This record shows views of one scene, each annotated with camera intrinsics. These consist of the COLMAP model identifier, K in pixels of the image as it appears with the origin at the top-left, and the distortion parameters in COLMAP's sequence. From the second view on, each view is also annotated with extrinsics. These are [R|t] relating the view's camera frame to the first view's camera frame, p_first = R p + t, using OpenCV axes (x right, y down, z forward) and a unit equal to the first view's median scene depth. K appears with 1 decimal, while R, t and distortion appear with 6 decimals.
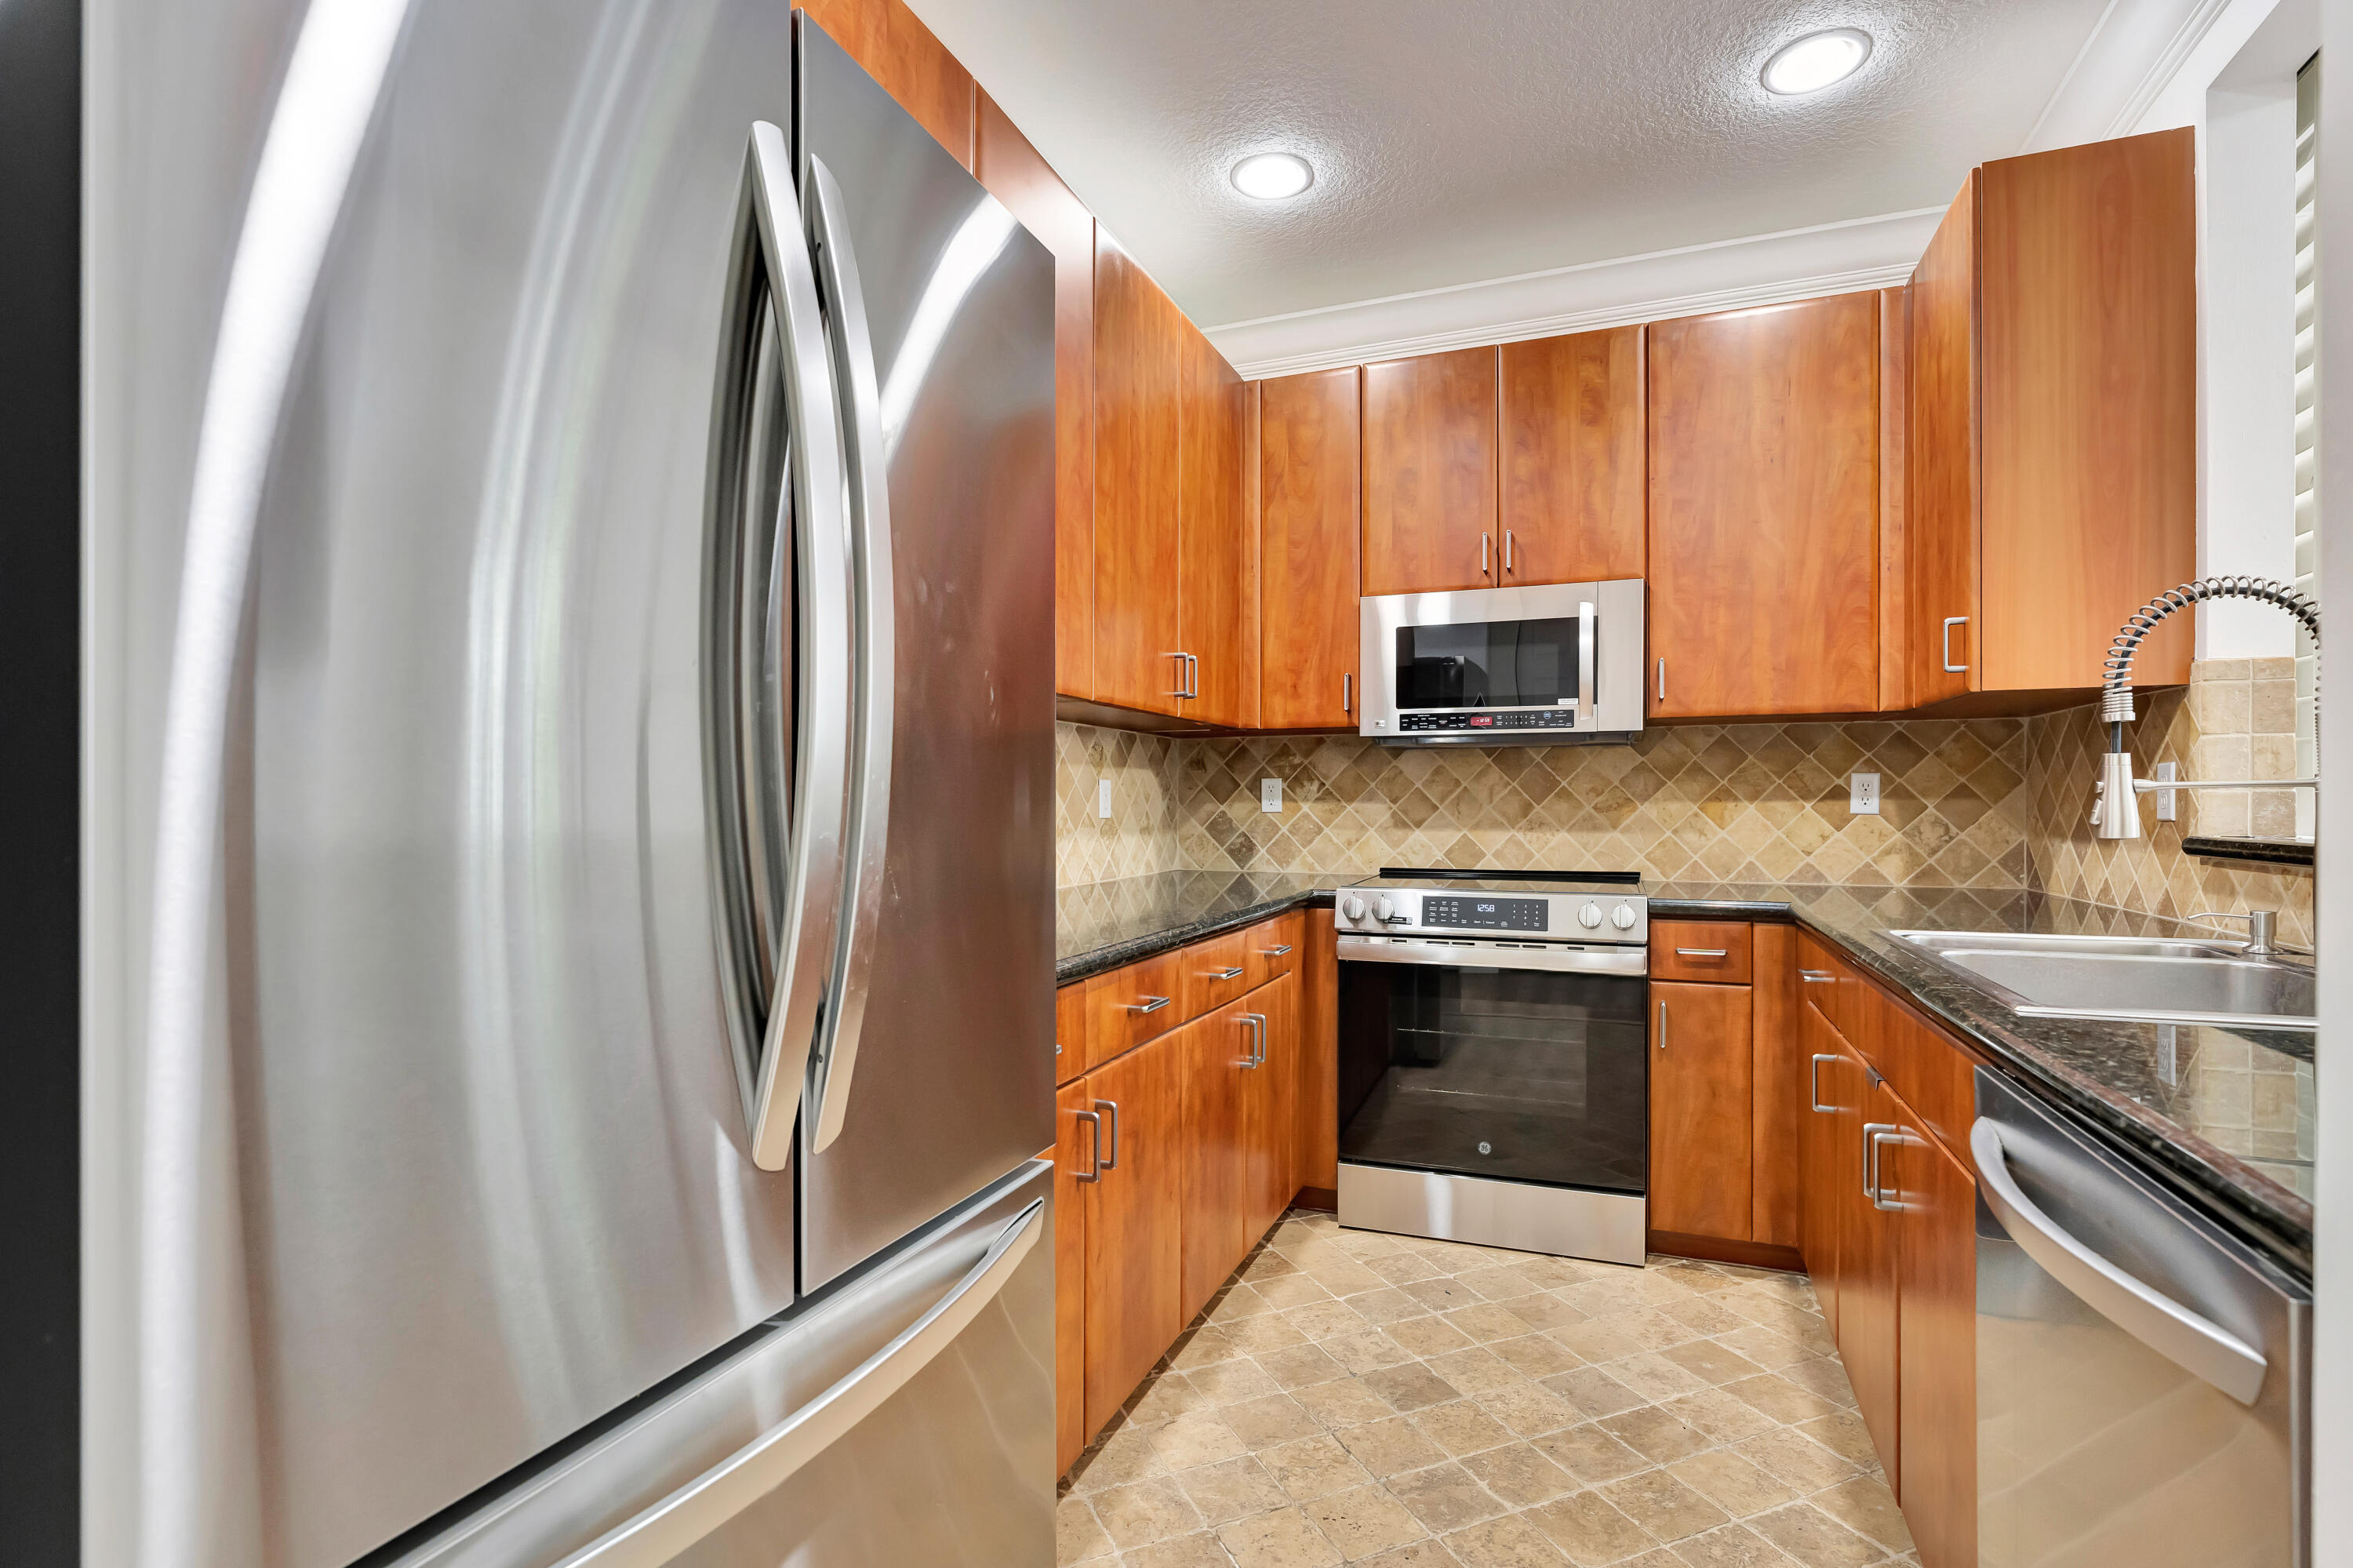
lens RADIAL K [[1110.3, 0, 1234.8], [0, 1110.3, 807.8], [0, 0, 1]] dist [0.023516, 0.000361]
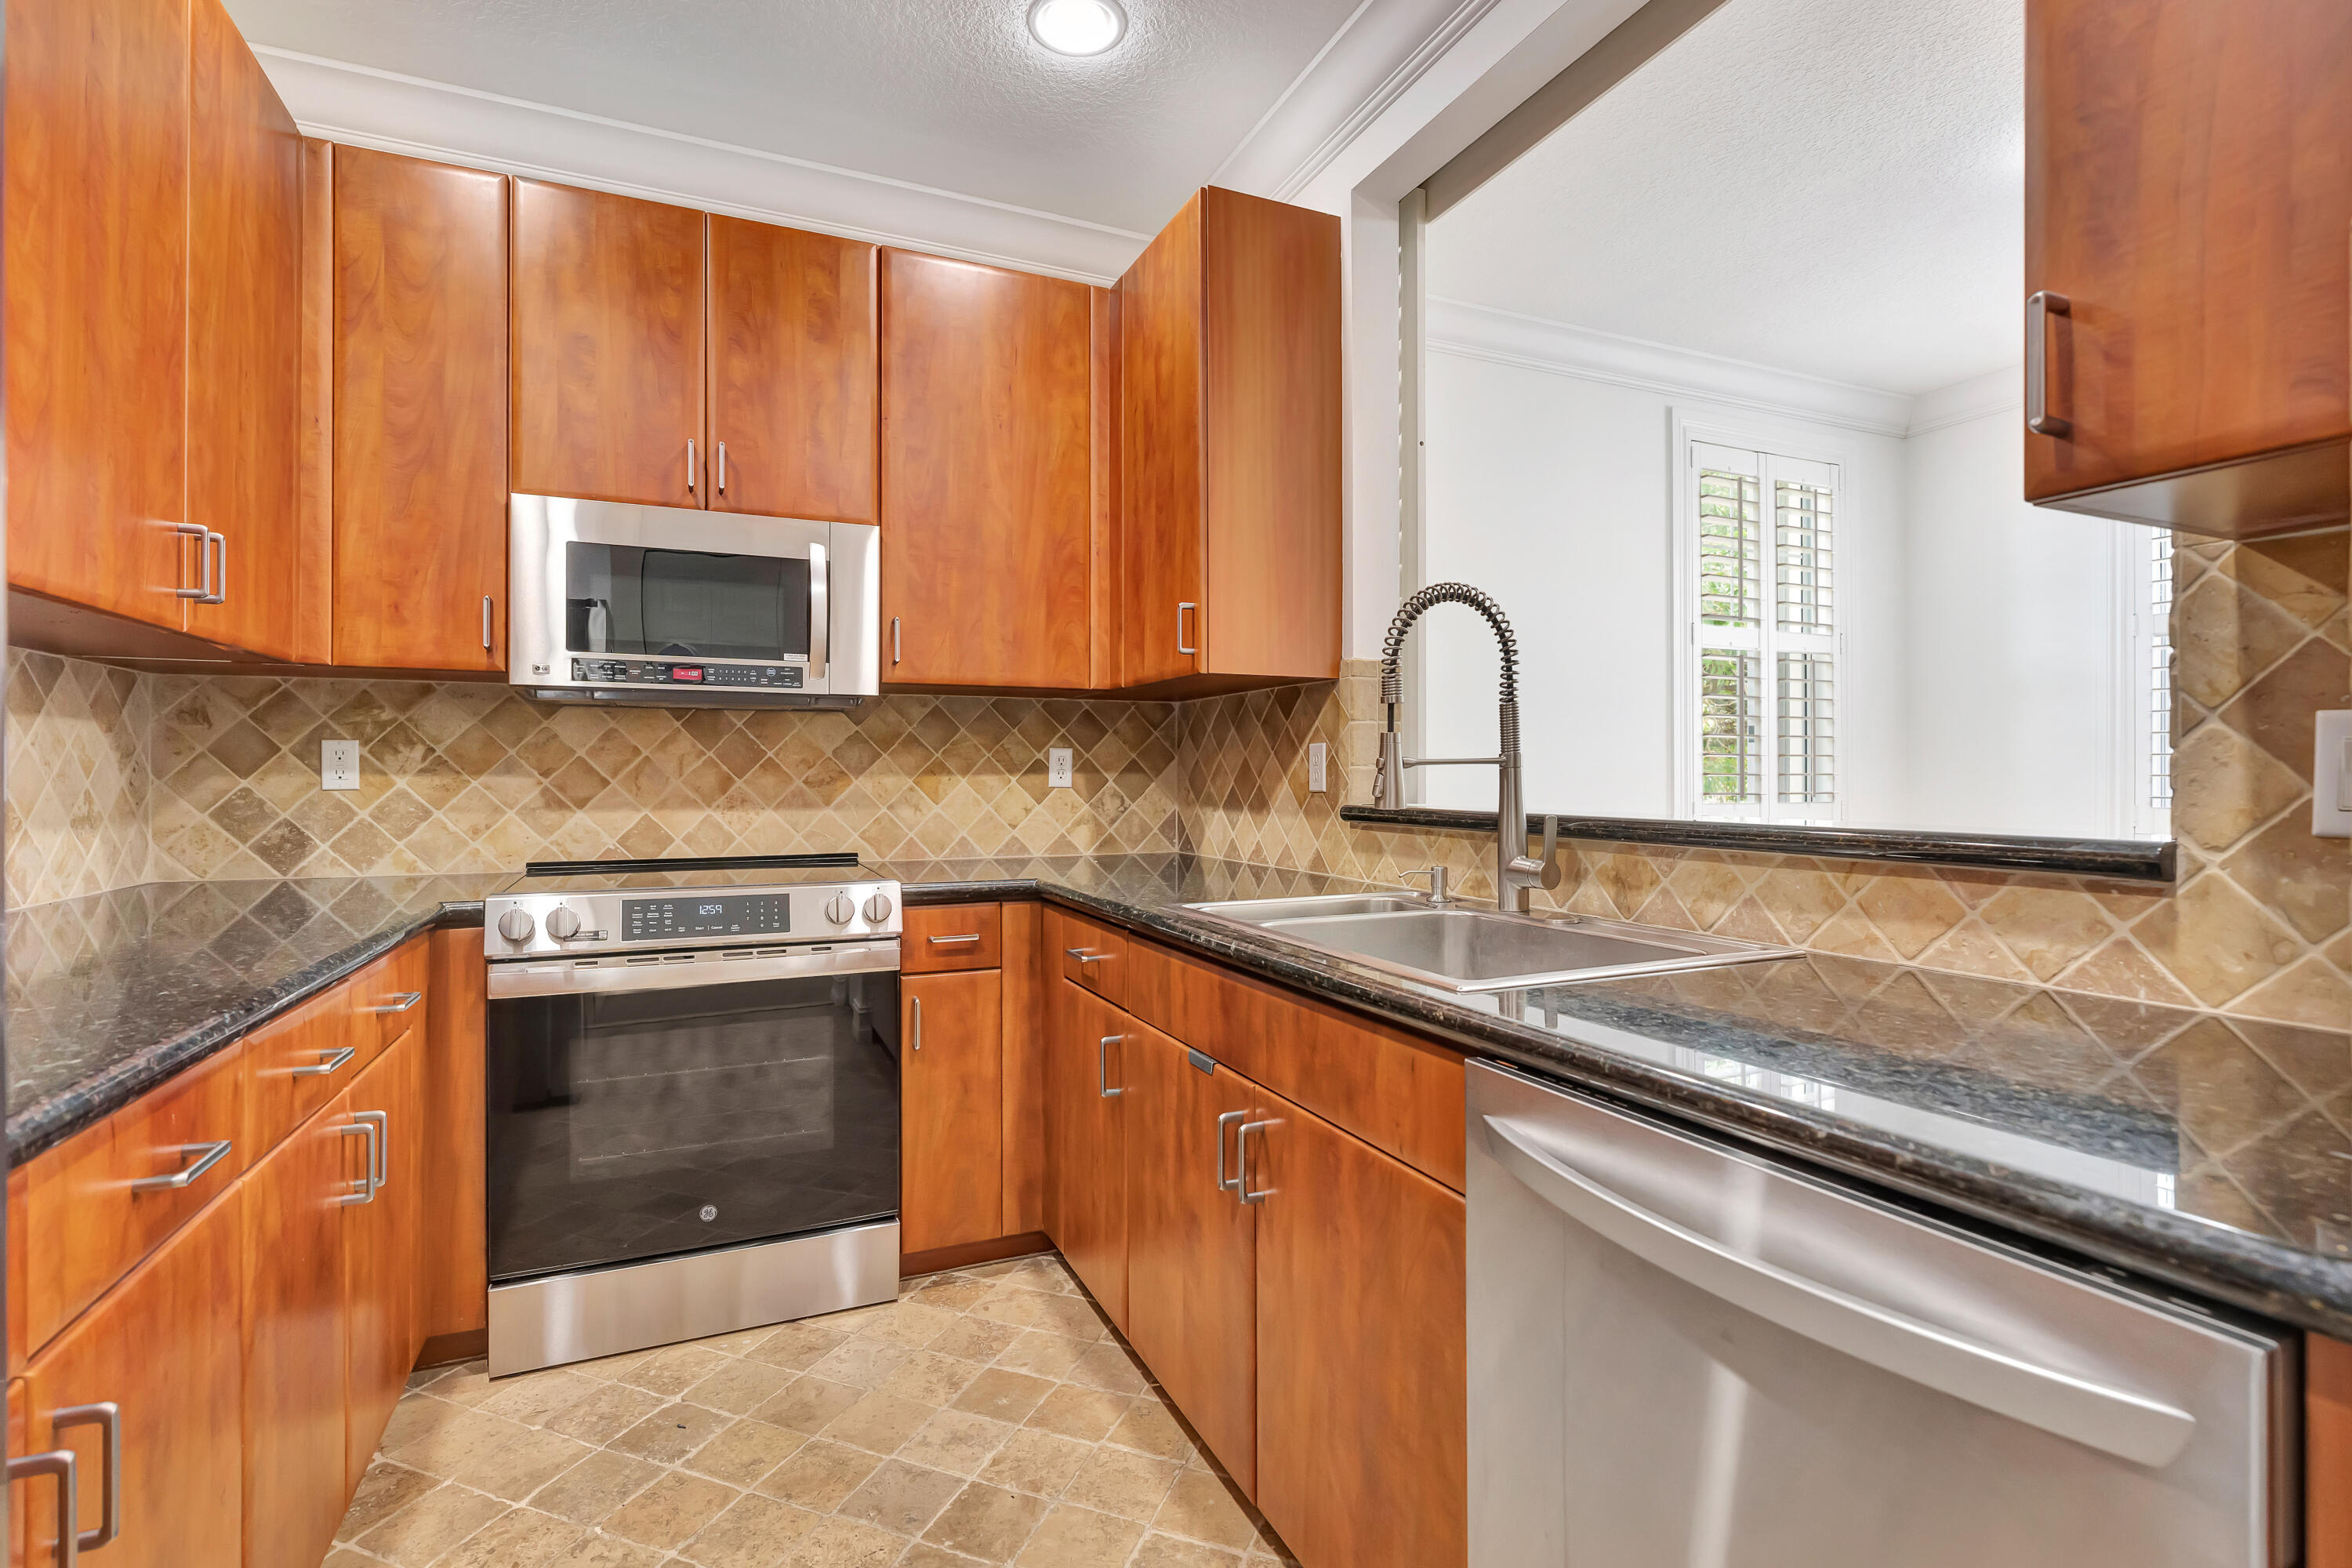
lens RADIAL K [[1081.4, 0, 1168.8], [0, 1081.4, 778.4], [0, 0, 1]] dist [-0.001334, 0.001127]
pose [[0.736403, -0.000483, 0.676543, -0.050559], [0.002098, 0.999997, -0.001569, -0.001011], [-0.676540, 0.002574, 0.736401, 0.201329]]
